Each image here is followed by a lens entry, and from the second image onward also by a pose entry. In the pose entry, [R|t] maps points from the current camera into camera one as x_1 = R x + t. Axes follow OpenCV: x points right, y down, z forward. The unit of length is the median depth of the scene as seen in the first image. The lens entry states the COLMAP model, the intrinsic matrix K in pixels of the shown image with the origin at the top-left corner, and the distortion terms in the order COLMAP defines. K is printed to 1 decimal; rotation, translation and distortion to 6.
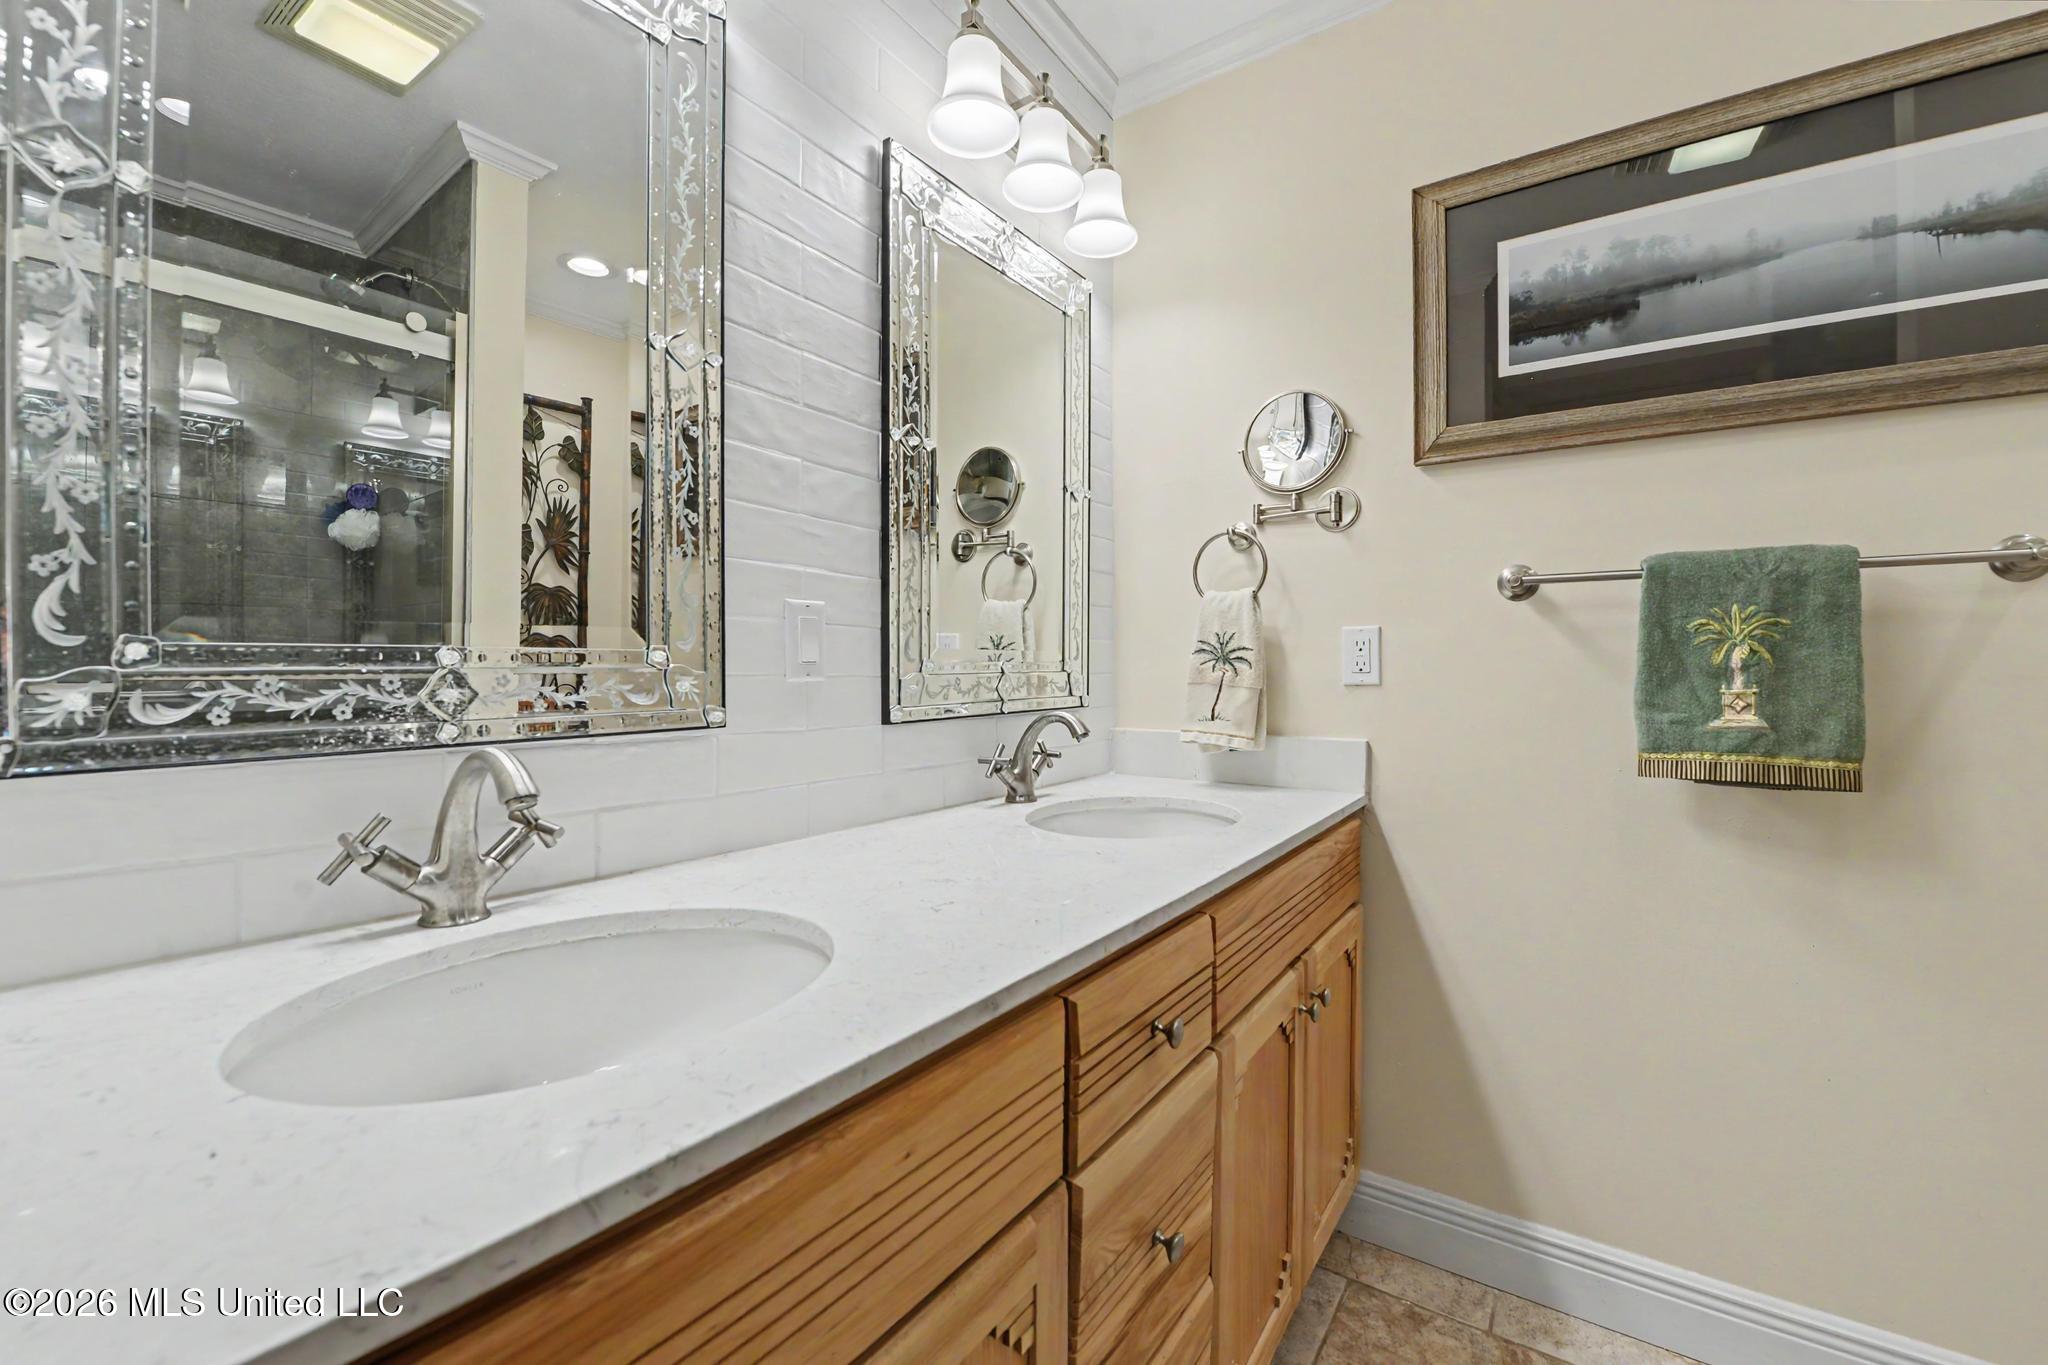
lens RADIAL K [[825.7, 0, 1018.5], [0, 825.7, 684.1], [0, 0, 1]] dist [-0.015969, -0.002093]
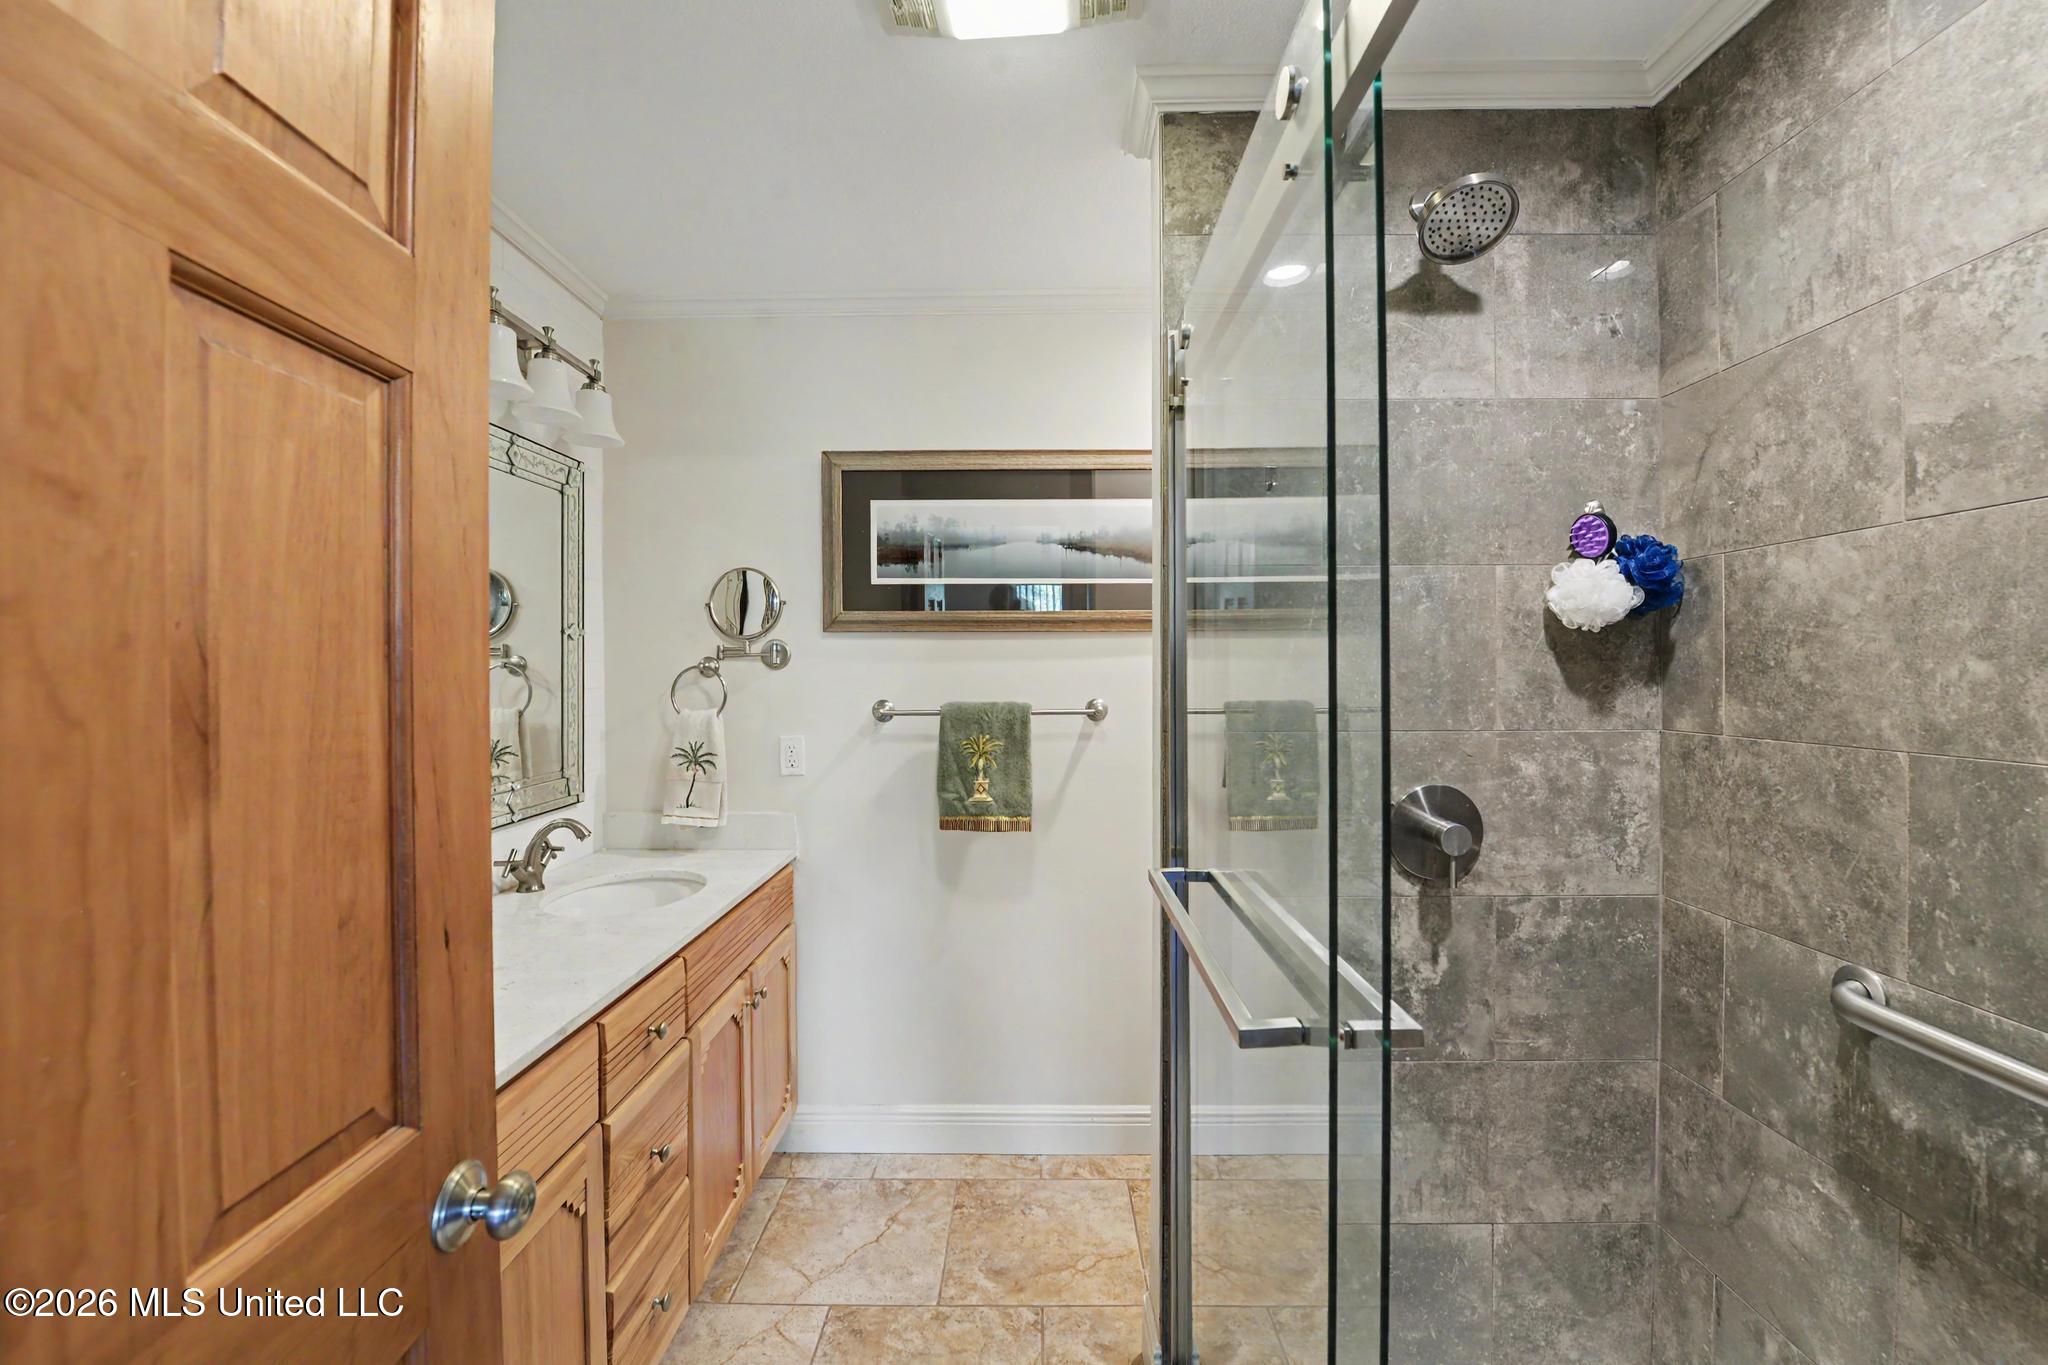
lens RADIAL K [[825.7, 0, 1019.3], [0, 825.7, 681.9], [0, 0, 1]] dist [-0.015969, -0.002093]
pose [[0.821975, -0.004817, 0.569503, -0.118717], [0.011459, 0.999902, -0.008081, -0.198310], [-0.569408, 0.013169, 0.821950, -0.592274]]
